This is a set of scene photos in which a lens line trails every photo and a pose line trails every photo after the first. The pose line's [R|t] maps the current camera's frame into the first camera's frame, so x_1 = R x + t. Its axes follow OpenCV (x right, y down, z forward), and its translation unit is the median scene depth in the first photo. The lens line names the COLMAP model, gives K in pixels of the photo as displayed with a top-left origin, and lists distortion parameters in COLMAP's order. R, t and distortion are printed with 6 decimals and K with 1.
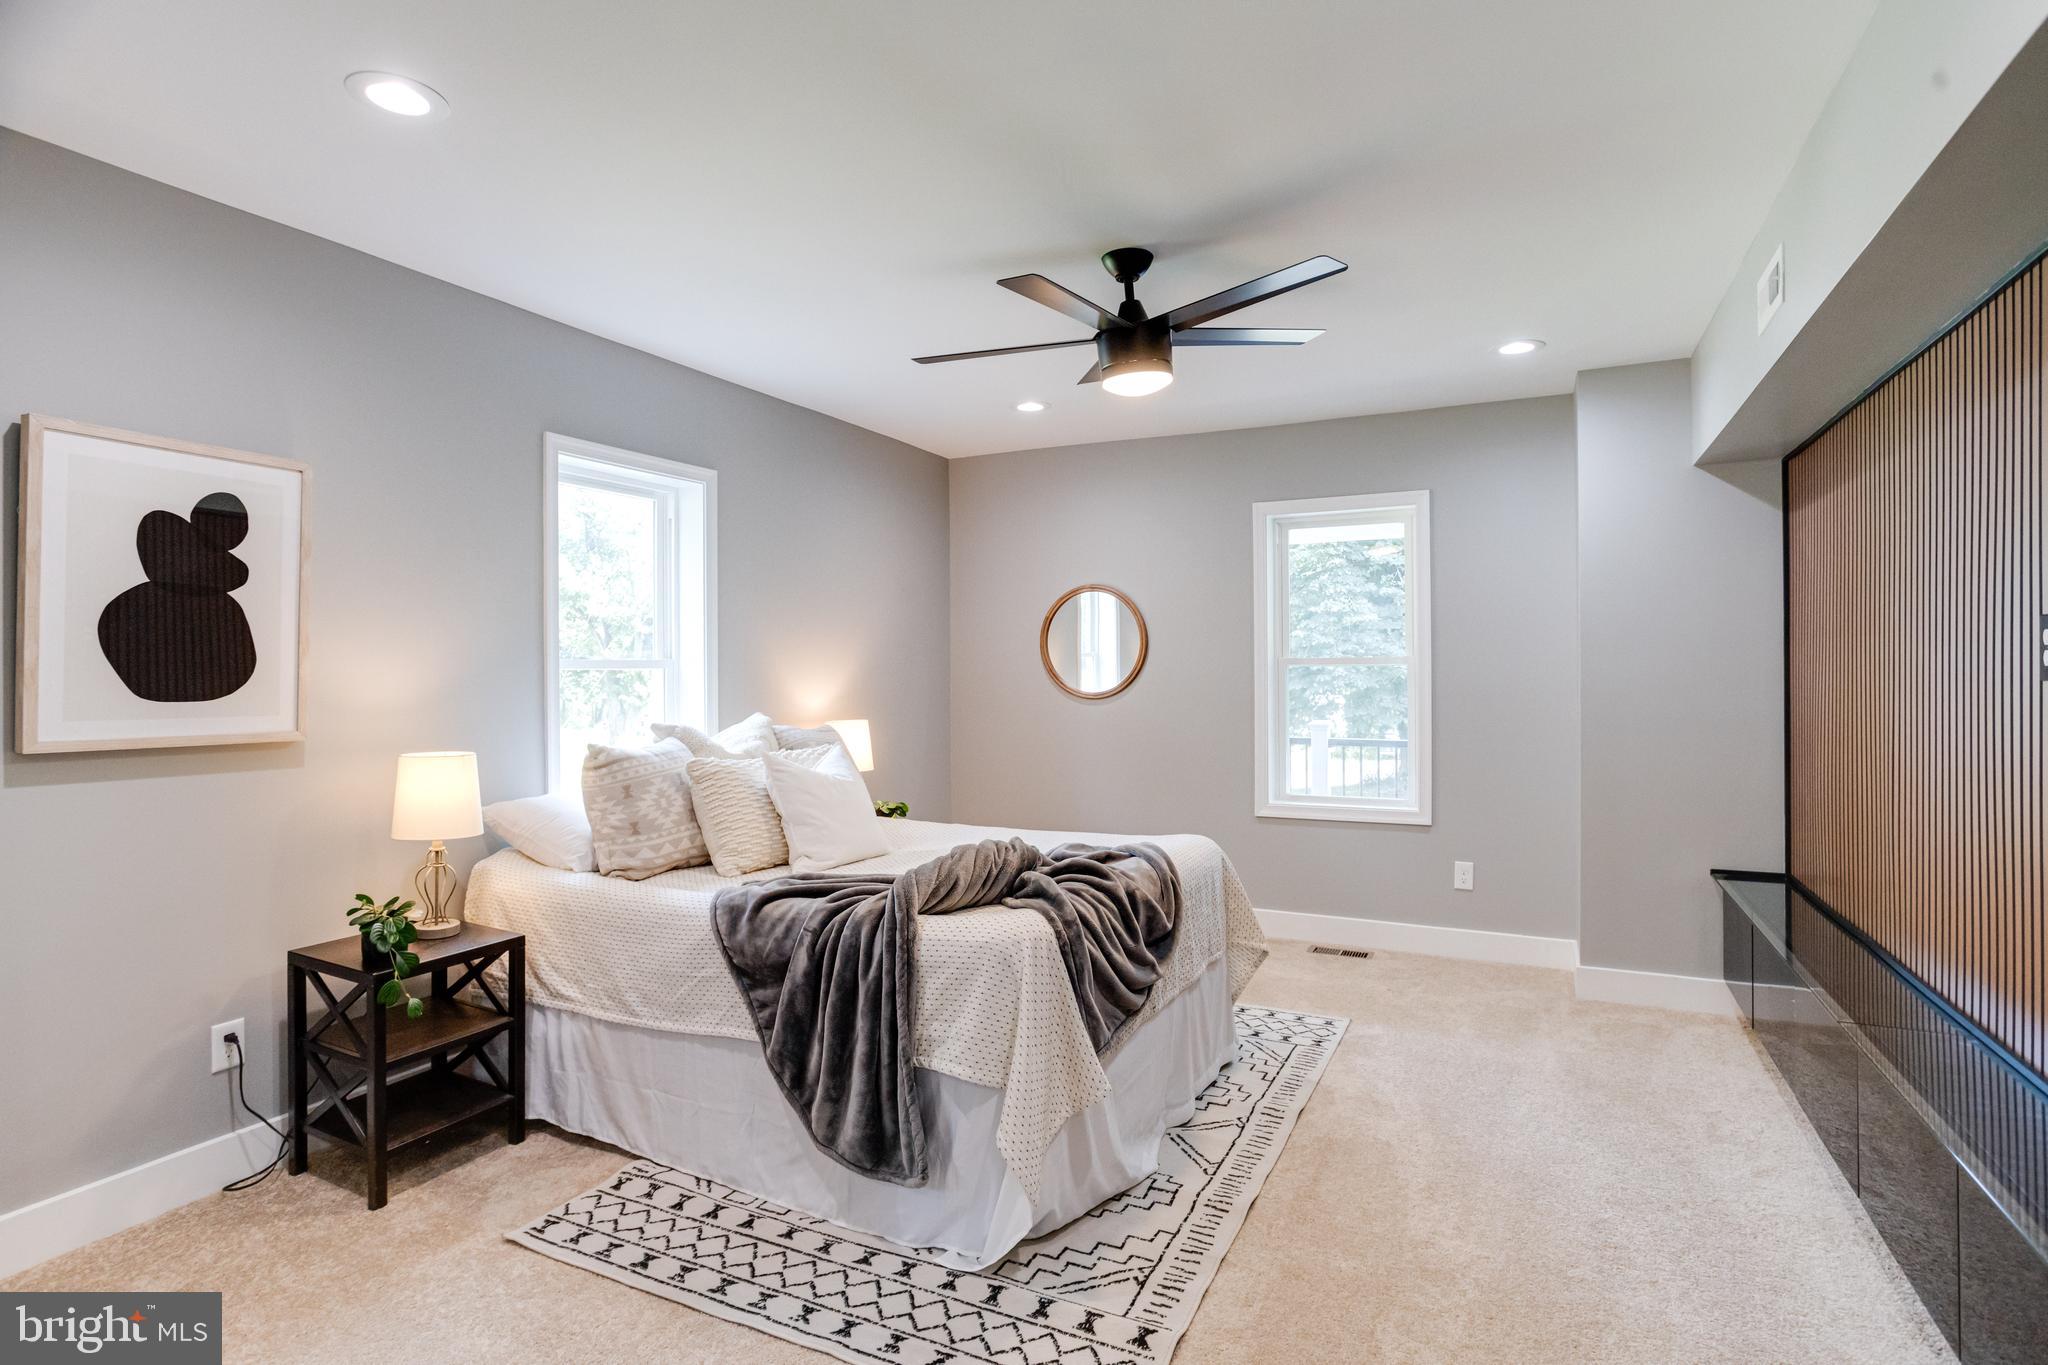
lens RADIAL K [[1026.2, 0, 1019.6], [0, 1026.2, 677.0], [0, 0, 1]] dist [-0.038528, 0.016464]
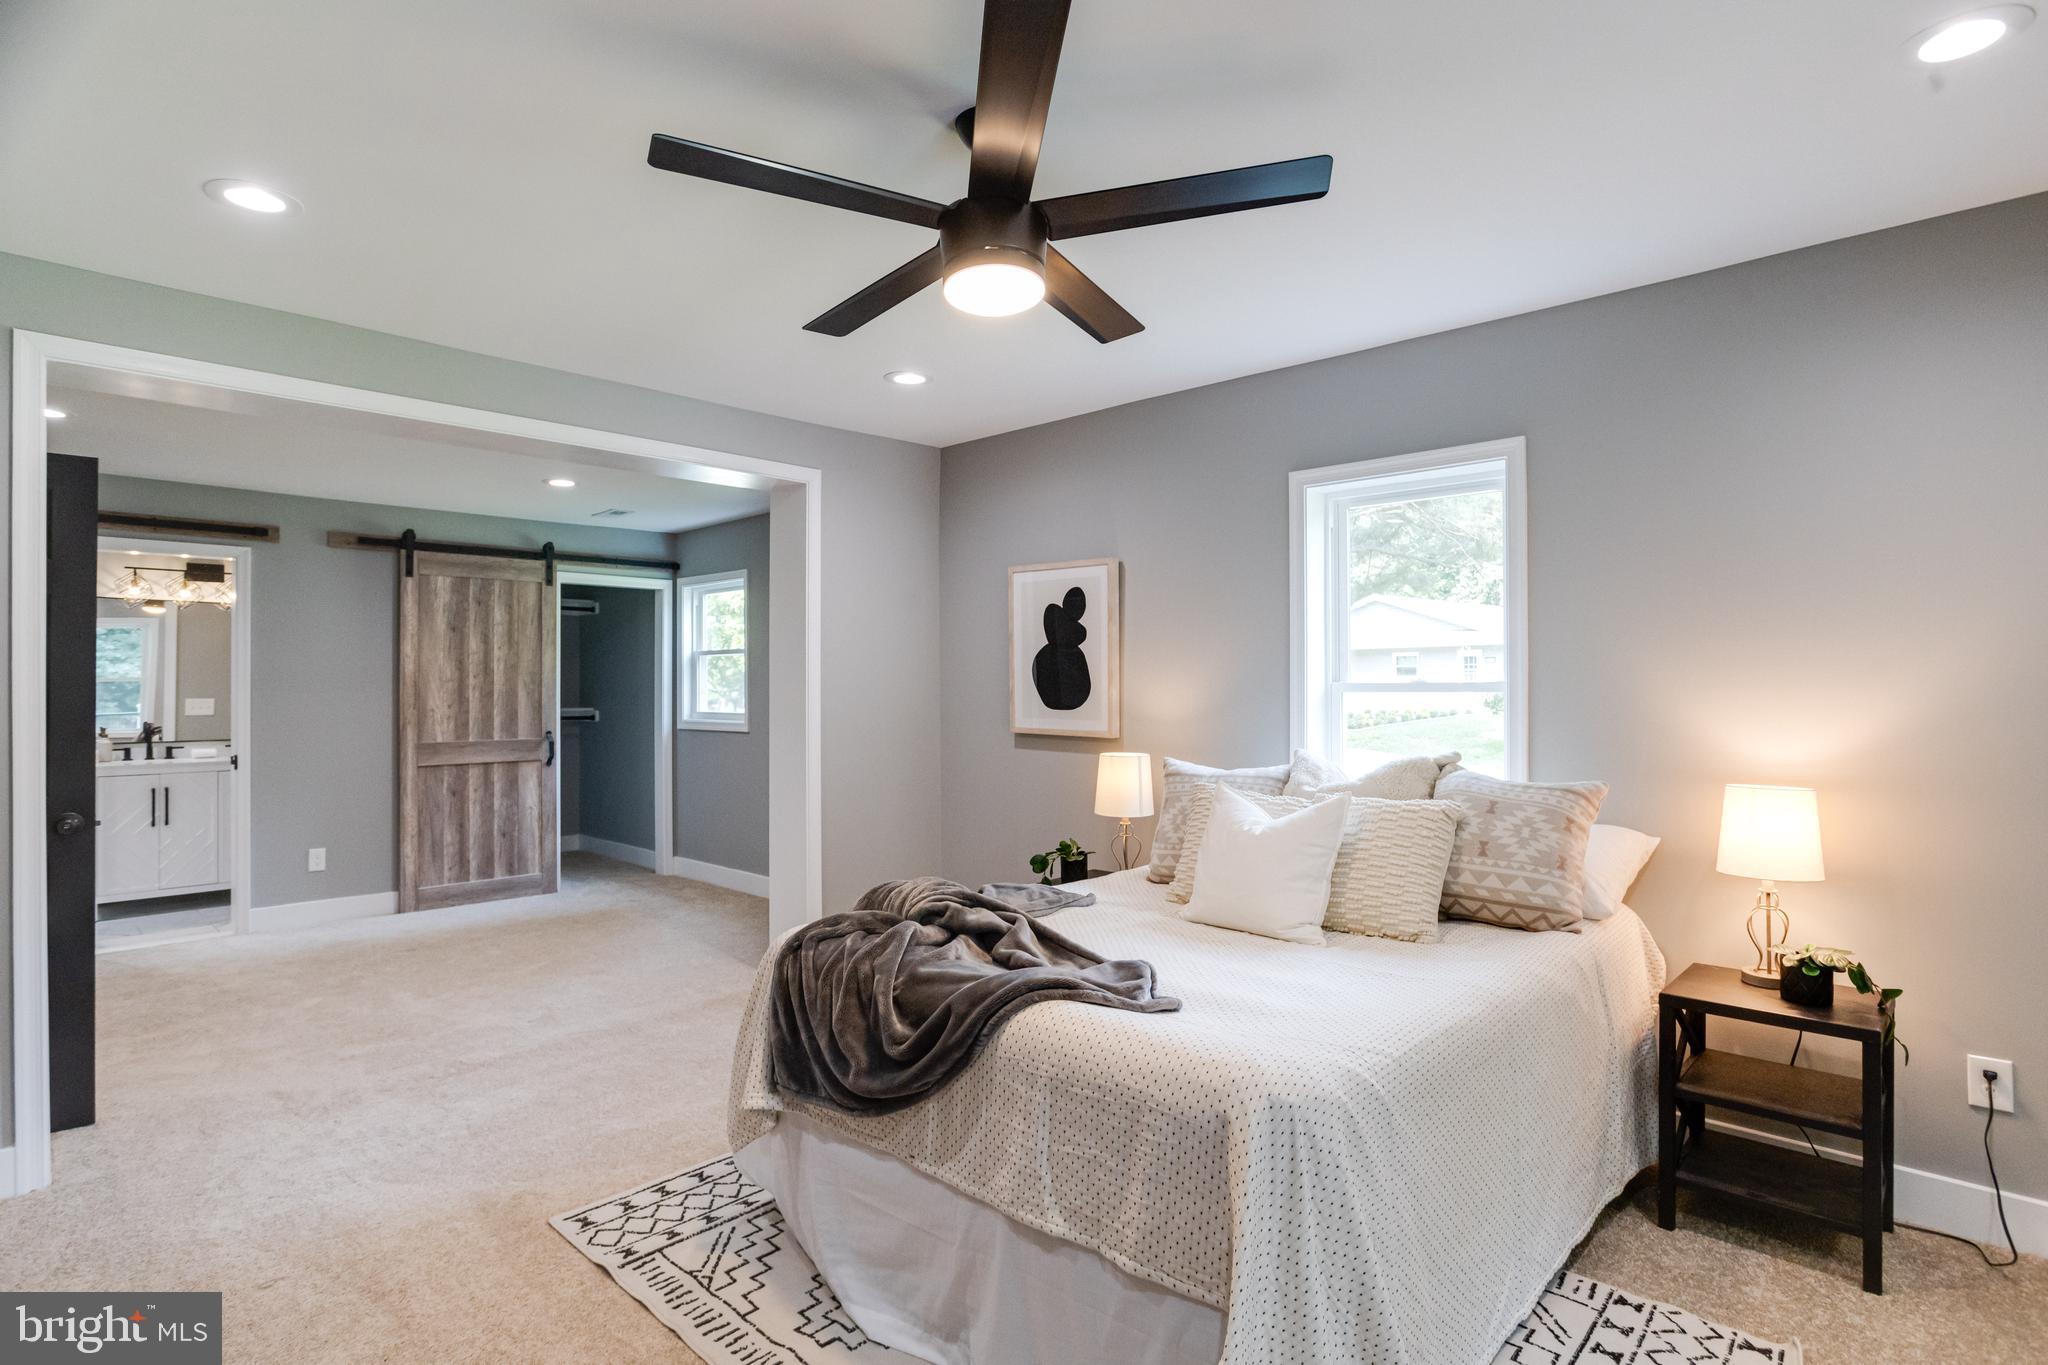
lens RADIAL K [[1016.7, 0, 1001.2], [0, 1016.7, 683.6], [0, 0, 1]] dist [-0.036111, 0.012885]
pose [[-0.293242, 0.000807, -0.956038, 0.850098], [-0.008651, 0.999956, 0.003498, -0.024931], [0.955999, 0.009297, -0.293223, 1.327829]]
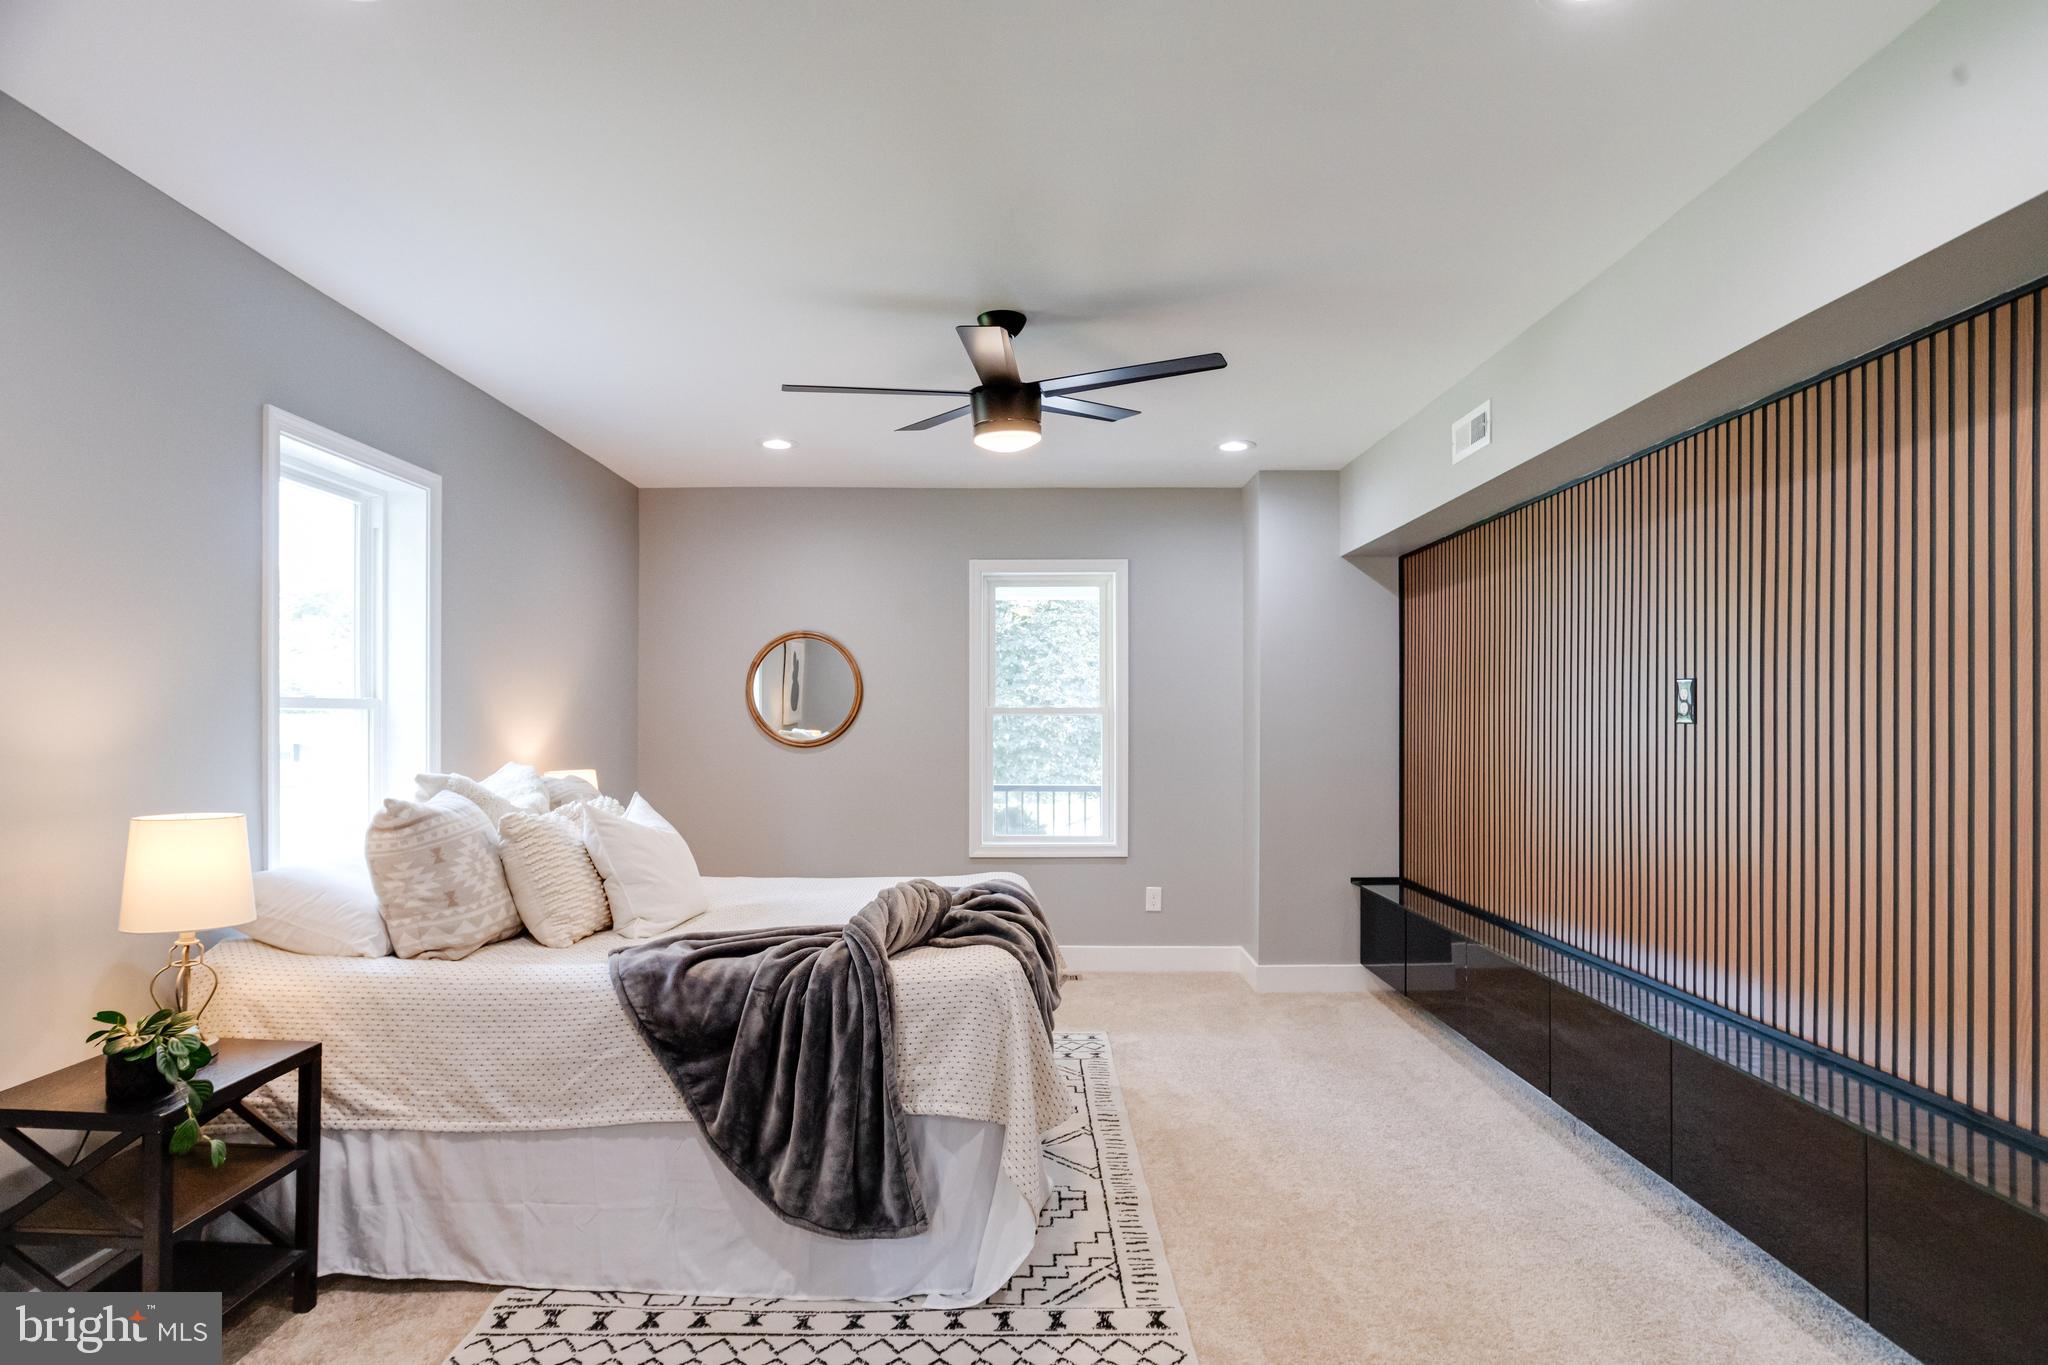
lens RADIAL K [[1026.8, 0, 1016.0], [0, 1026.8, 724.6], [0, 0, 1]] dist [-0.049318, 0.027651]
pose [[0.896004, 0.004679, 0.444022, -0.377574], [-0.001866, 0.999975, -0.006773, 0.012581], [-0.444043, 0.005240, 0.895990, 0.062680]]
